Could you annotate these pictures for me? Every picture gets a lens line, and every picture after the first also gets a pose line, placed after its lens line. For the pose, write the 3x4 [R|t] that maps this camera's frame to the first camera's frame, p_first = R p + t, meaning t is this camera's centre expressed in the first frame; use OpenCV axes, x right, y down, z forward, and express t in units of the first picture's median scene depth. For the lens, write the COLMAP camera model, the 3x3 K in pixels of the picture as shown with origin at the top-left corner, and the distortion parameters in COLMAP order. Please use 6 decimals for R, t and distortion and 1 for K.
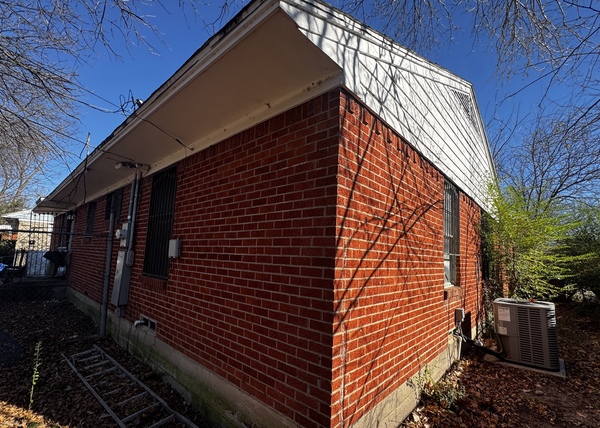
lens RADIAL K [[272.6, 0, 299.7], [0, 272.6, 216.8], [0, 0, 1]] dist [-0.001592, -0.000234]
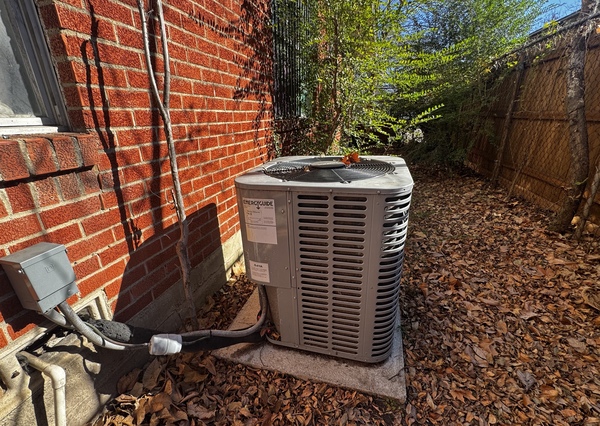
lens RADIAL K [[272.6, 0, 302.2], [0, 272.6, 213.9], [0, 0, 1]] dist [-0.001592, -0.000234]
pose [[0.889878, -0.204058, 0.408017, 0.692152], [-0.014498, 0.881282, 0.472368, 0.226474], [-0.455969, -0.426266, 0.781275, 0.789103]]
